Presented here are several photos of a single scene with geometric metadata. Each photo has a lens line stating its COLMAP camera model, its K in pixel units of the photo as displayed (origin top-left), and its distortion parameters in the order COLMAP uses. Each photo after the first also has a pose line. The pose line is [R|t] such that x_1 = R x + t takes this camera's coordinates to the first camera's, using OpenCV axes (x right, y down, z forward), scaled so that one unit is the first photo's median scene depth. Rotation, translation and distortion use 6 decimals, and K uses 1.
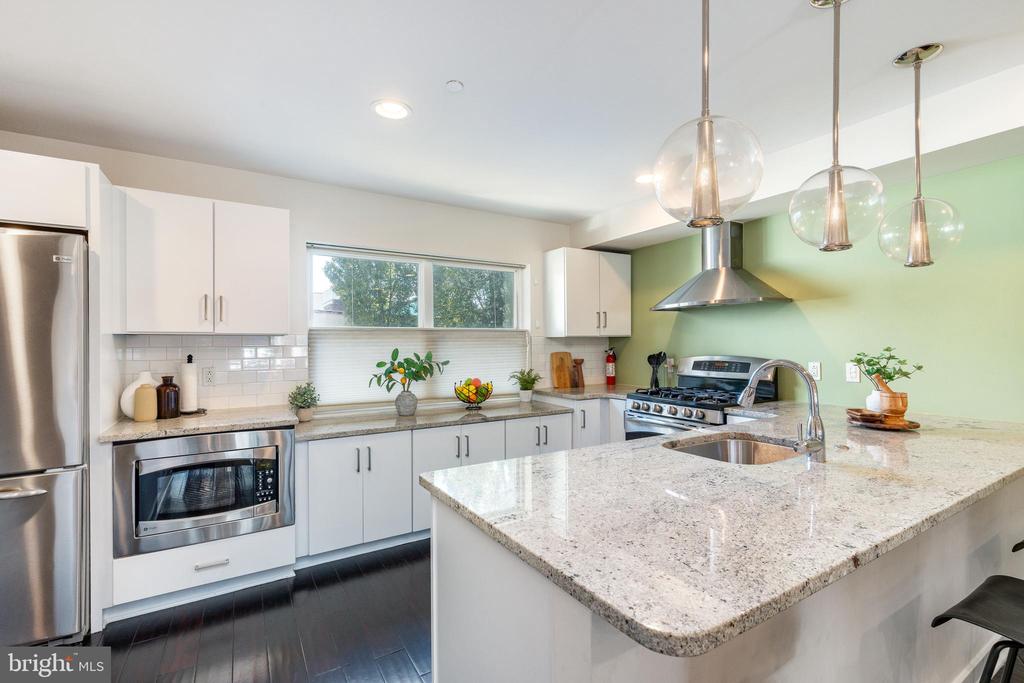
lens RADIAL K [[455.6, 0, 513.5], [0, 455.6, 339.8], [0, 0, 1]] dist [0.009246, -0.000066]
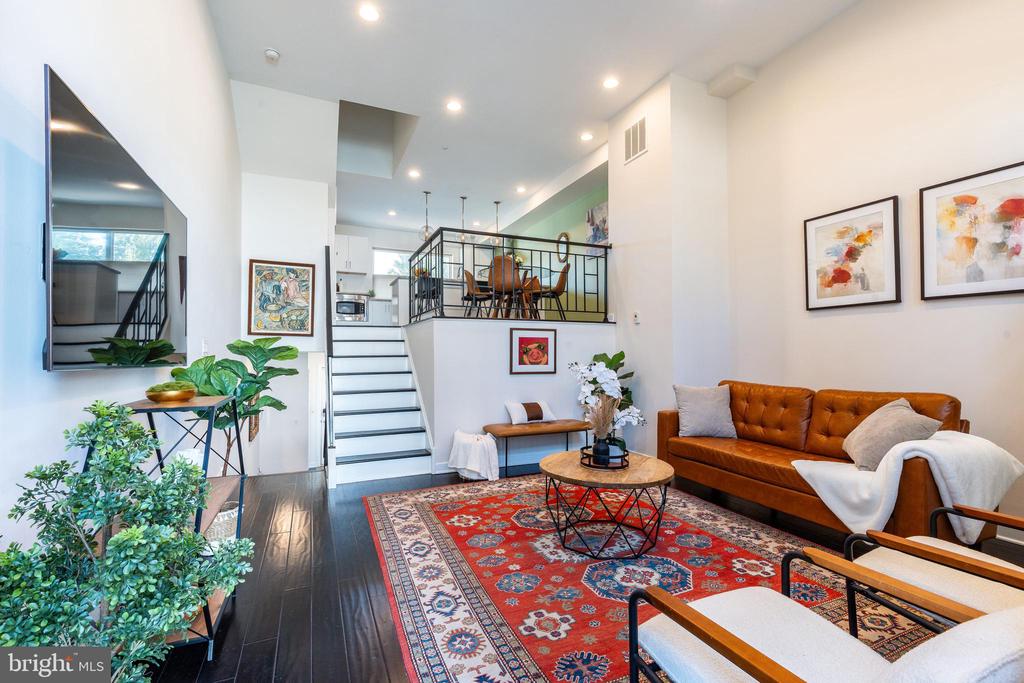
lens RADIAL K [[459.4, 0, 519.1], [0, 459.4, 341.5], [0, 0, 1]] dist [0.034855, 0.000023]
pose [[0.992111, 0.000143, -0.125366, 1.182131], [-0.002377, 0.999841, -0.017675, 0.614038], [0.125344, 0.017834, 0.991953, -2.506435]]
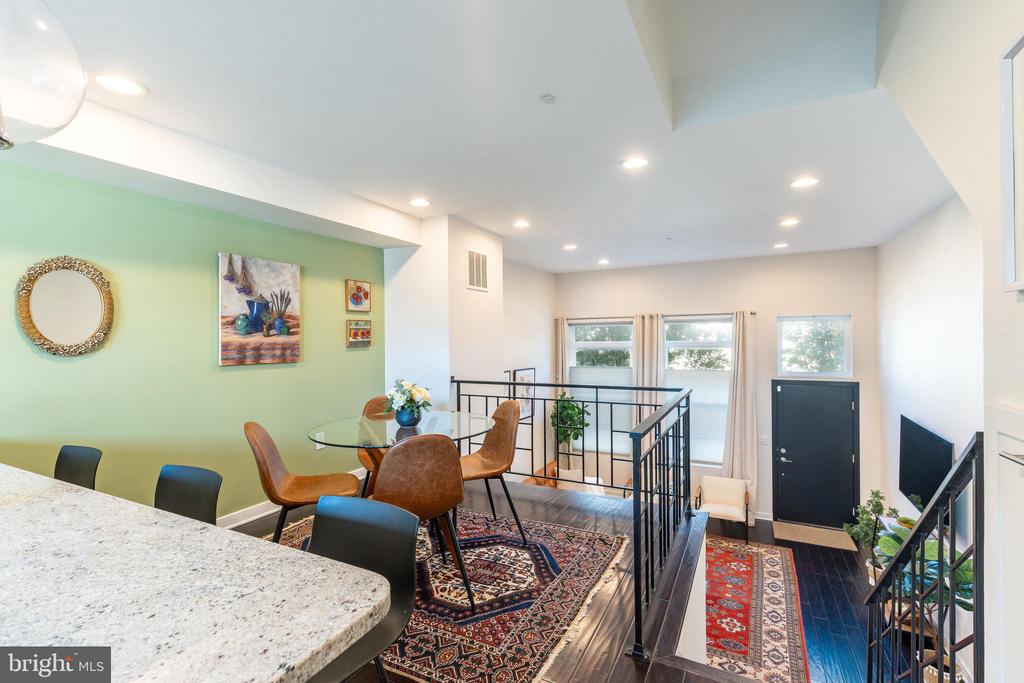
lens RADIAL K [[455.6, 0, 513.5], [0, 455.6, 339.8], [0, 0, 1]] dist [0.009246, -0.000066]
pose [[-0.514498, 0.010410, 0.857428, -0.192792], [0.009674, 0.999933, -0.006335, 0.006603], [-0.857437, 0.005036, -0.514565, 0.310744]]
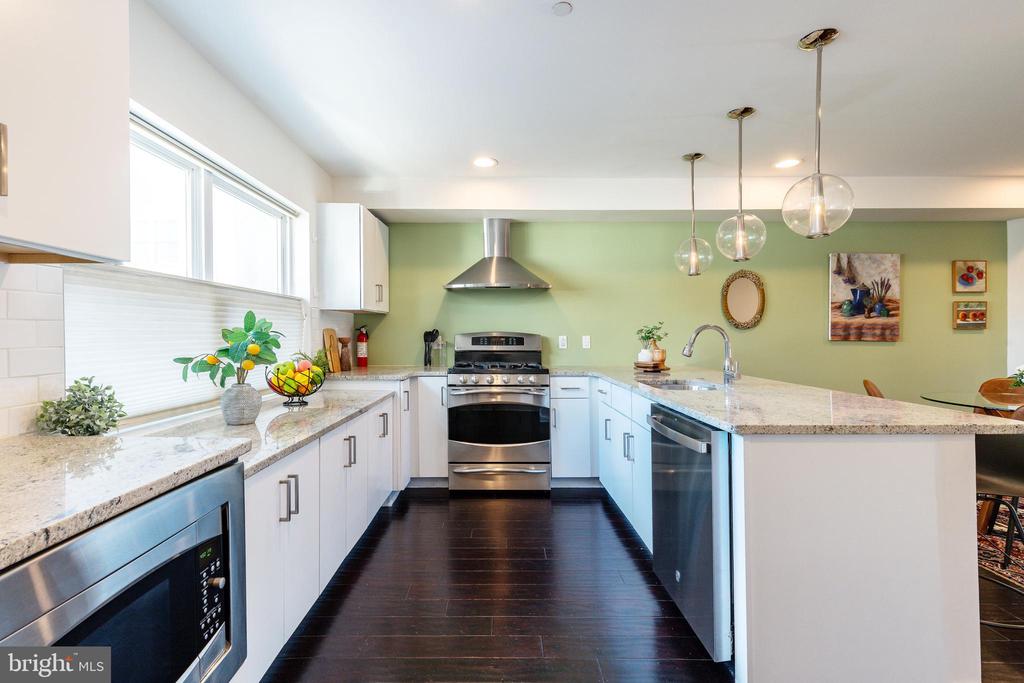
lens RADIAL K [[458.3, 0, 514.5], [0, 458.3, 329.4], [0, 0, 1]] dist [0.003300, 0.000171]
pose [[0.520992, 0.016238, 0.853407, -0.675915], [-0.011384, 0.999862, -0.012075, 0.053935], [-0.853485, -0.003424, 0.521105, 0.457699]]
